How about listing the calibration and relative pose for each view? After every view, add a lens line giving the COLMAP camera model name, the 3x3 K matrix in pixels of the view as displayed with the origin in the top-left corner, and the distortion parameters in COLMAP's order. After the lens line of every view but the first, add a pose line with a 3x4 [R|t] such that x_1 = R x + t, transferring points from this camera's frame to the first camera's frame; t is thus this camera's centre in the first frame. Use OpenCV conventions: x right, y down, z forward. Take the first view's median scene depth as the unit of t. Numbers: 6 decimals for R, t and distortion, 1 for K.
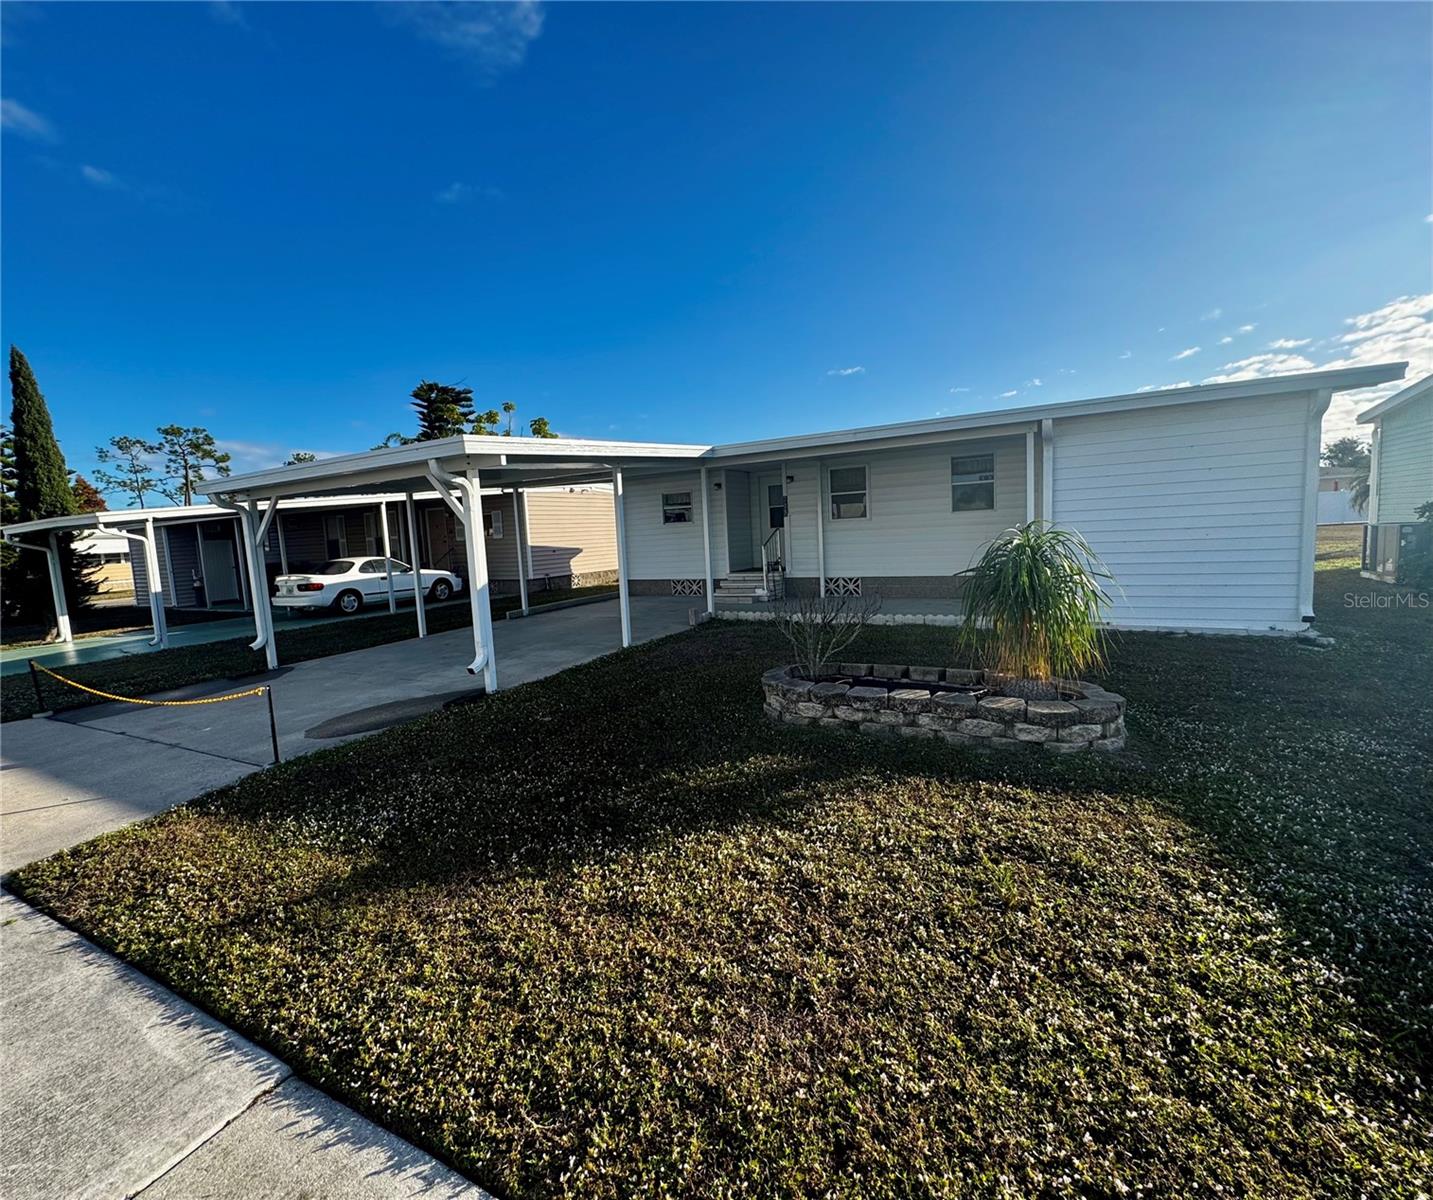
lens RADIAL K [[634.3, 0, 714.6], [0, 634.3, 599.6], [0, 0, 1]] dist [-0.017559, 0.000984]
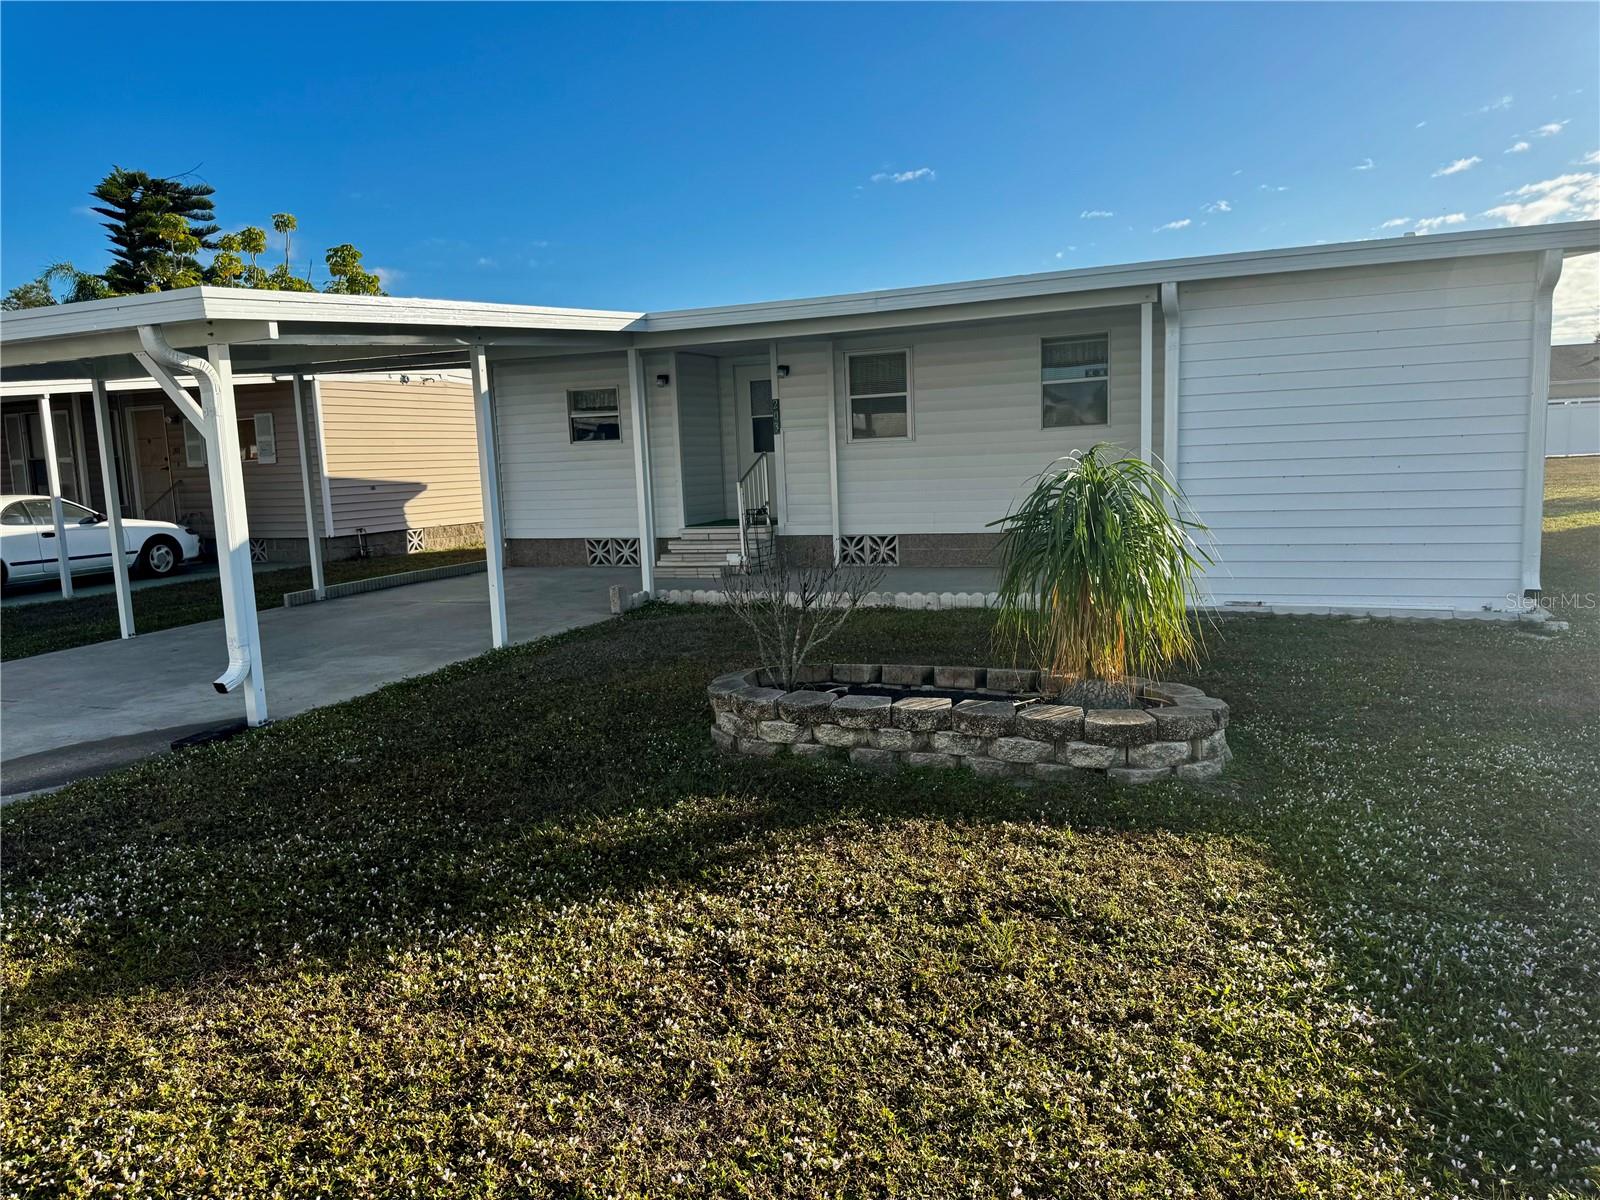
lens RADIAL K [[1111.1, 0, 808.6], [0, 1111.1, 600.6], [0, 0, 1]] dist [0.033975, -0.047089]
pose [[0.992863, -0.005447, 0.119132, 0.056809], [0.002856, 0.999756, 0.021912, 0.016487], [-0.119223, -0.021415, 0.992637, -0.159181]]
